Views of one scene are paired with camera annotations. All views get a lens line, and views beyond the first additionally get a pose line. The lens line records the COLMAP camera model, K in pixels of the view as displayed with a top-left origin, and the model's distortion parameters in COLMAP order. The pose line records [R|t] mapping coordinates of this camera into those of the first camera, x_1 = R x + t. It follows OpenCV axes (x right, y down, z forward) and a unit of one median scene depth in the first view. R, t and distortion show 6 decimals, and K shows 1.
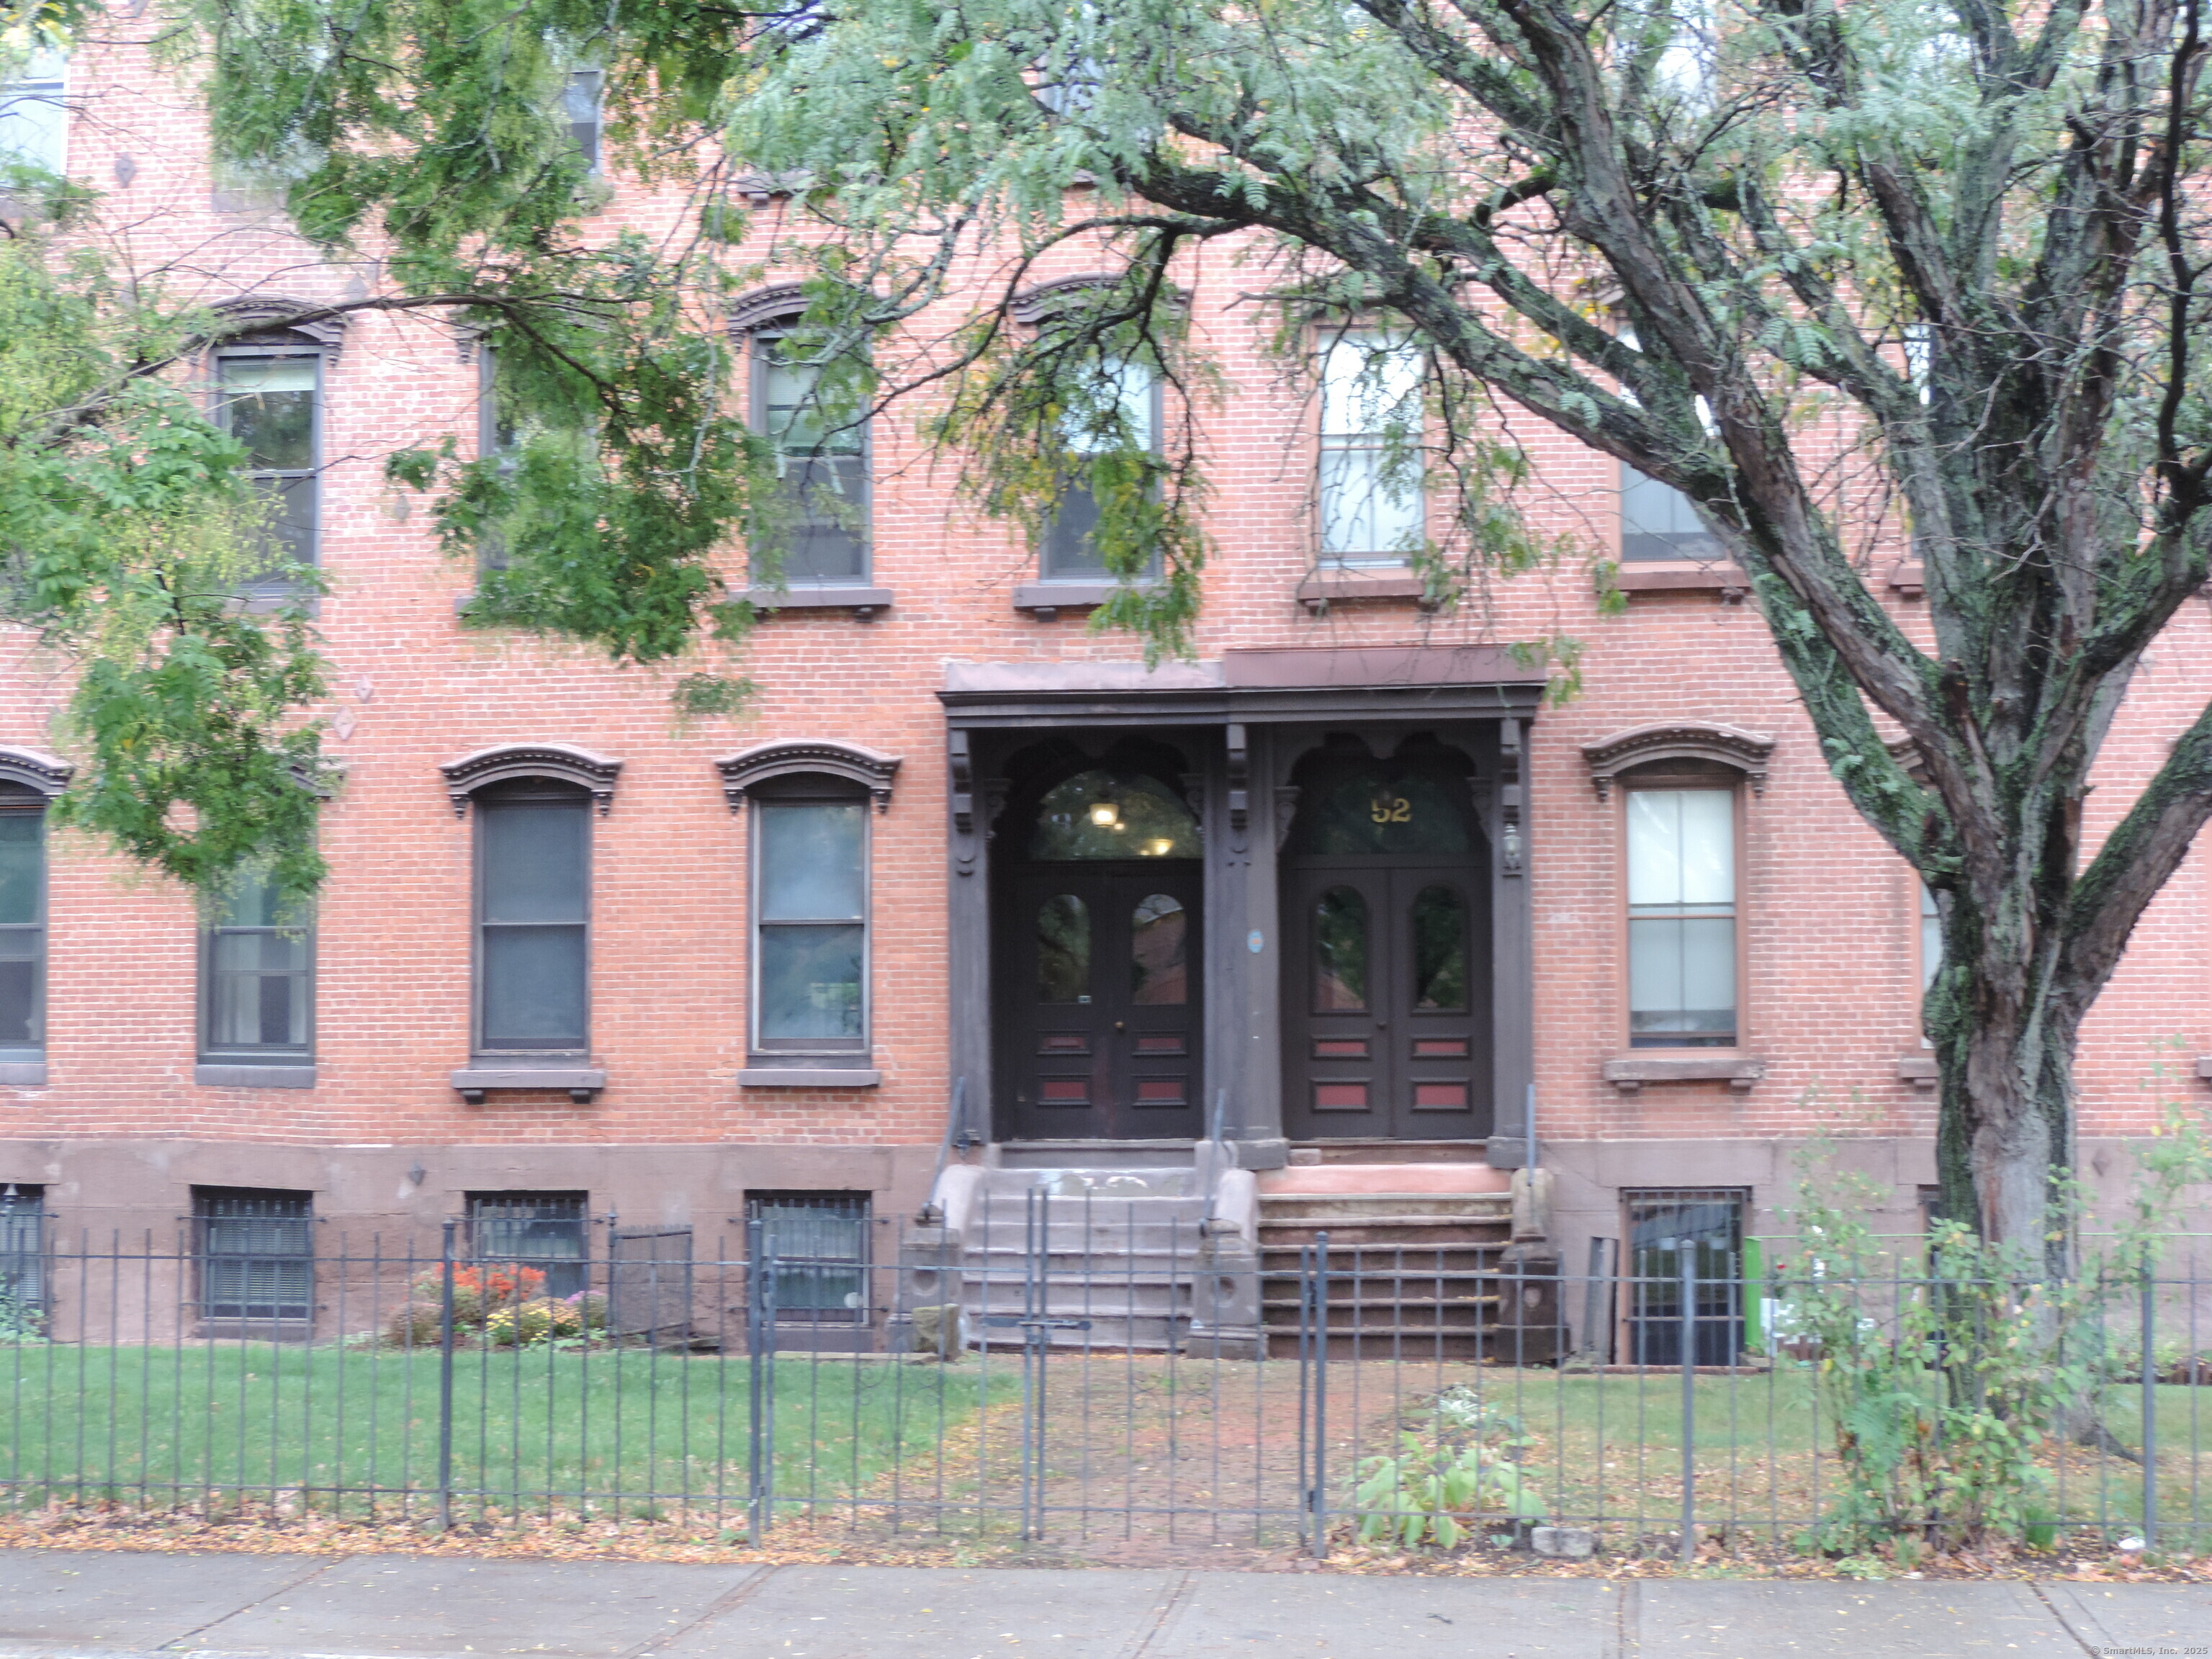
lens RADIAL K [[3559.4, 0, 1106.3], [0, 3559.4, 840.2], [0, 0, 1]] dist [-0.108773, 0.000000]
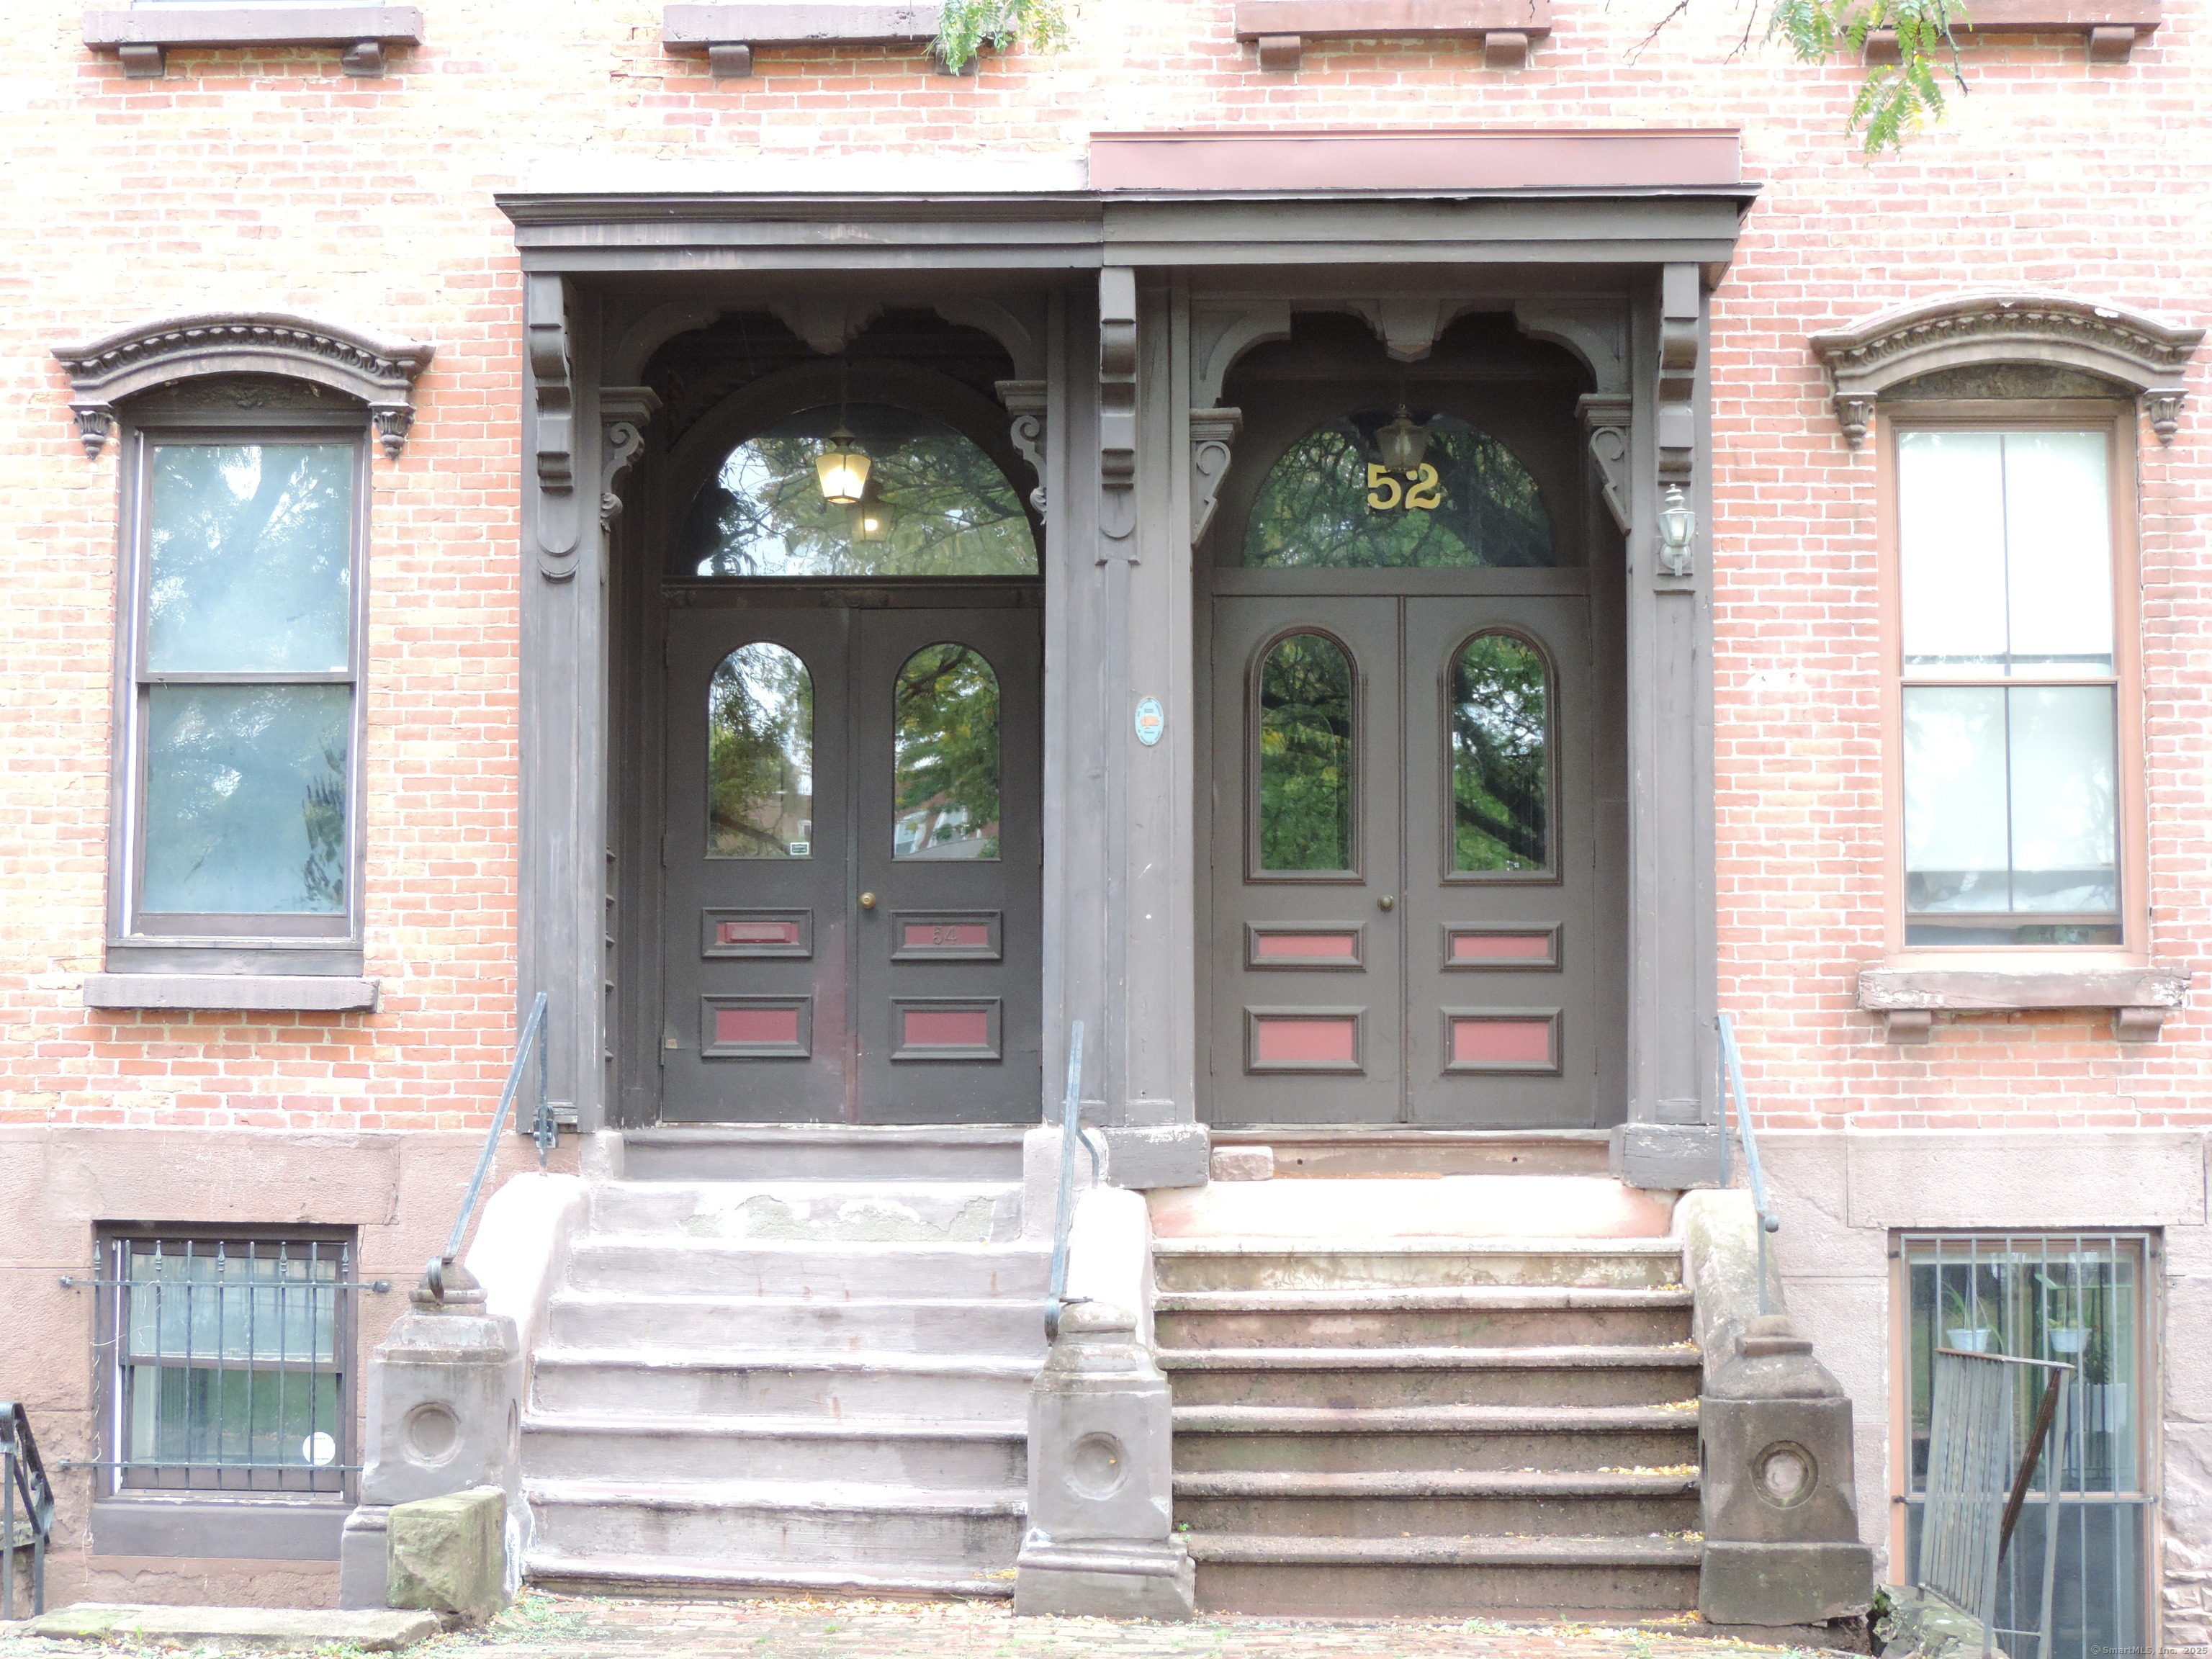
lens RADIAL K [[3559.4, 0, 1097.7], [0, 3559.4, 815.4], [0, 0, 1]] dist [-0.108773, 0.000000]
pose [[0.997353, 0.013078, 0.071520, 0.000083], [-0.012705, 0.999903, -0.005670, 0.044504], [-0.071587, 0.004746, 0.997423, 0.514823]]
